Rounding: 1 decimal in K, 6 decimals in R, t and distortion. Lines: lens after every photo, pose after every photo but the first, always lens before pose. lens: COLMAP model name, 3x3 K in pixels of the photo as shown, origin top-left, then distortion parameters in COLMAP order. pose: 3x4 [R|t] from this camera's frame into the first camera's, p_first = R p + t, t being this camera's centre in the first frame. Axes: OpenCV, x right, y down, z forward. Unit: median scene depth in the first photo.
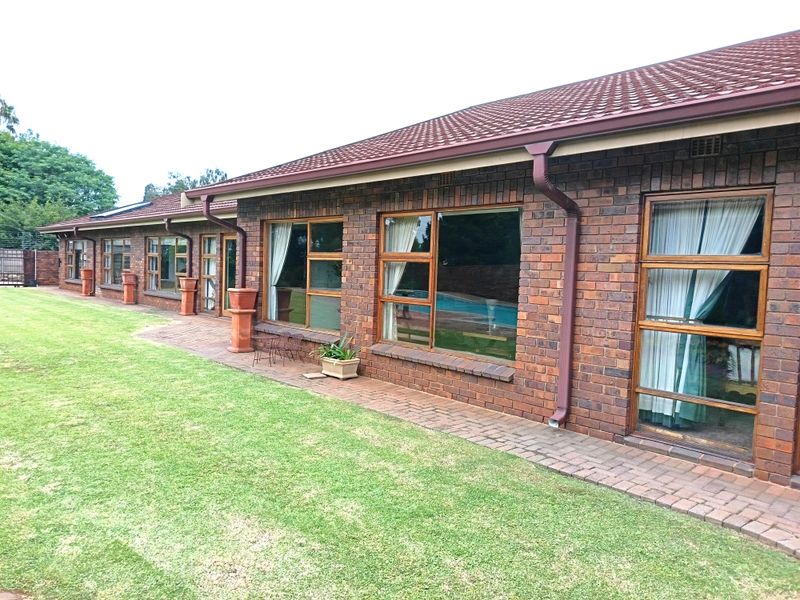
lens RADIAL K [[561.6, 0, 399.7], [0, 561.6, 299.9], [0, 0, 1]] dist [-0.007552, -0.001723]
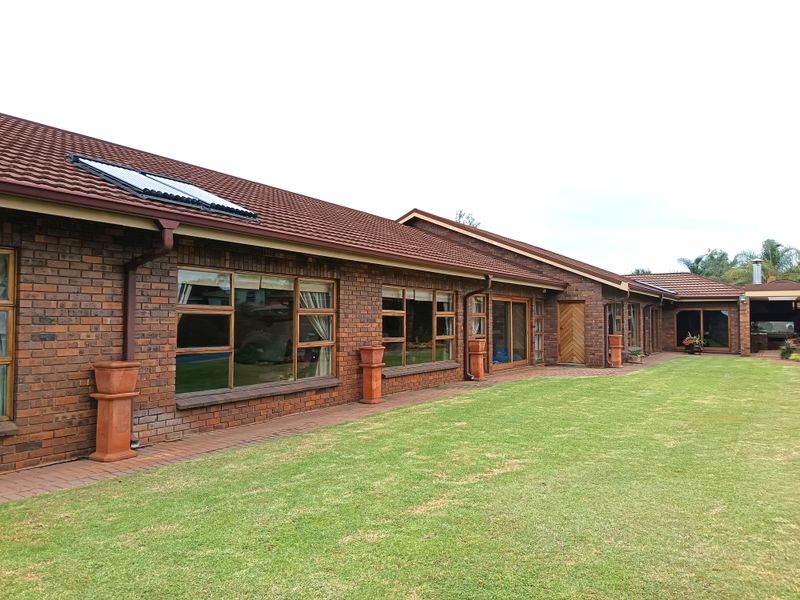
lens RADIAL K [[561.6, 0, 399.8], [0, 561.6, 299.4], [0, 0, 1]] dist [-0.007552, -0.001723]
pose [[-0.226472, -0.000127, 0.974018, -1.150138], [0.055869, 0.998352, 0.013120, -0.091475], [-0.972414, 0.057389, -0.226091, 0.902982]]
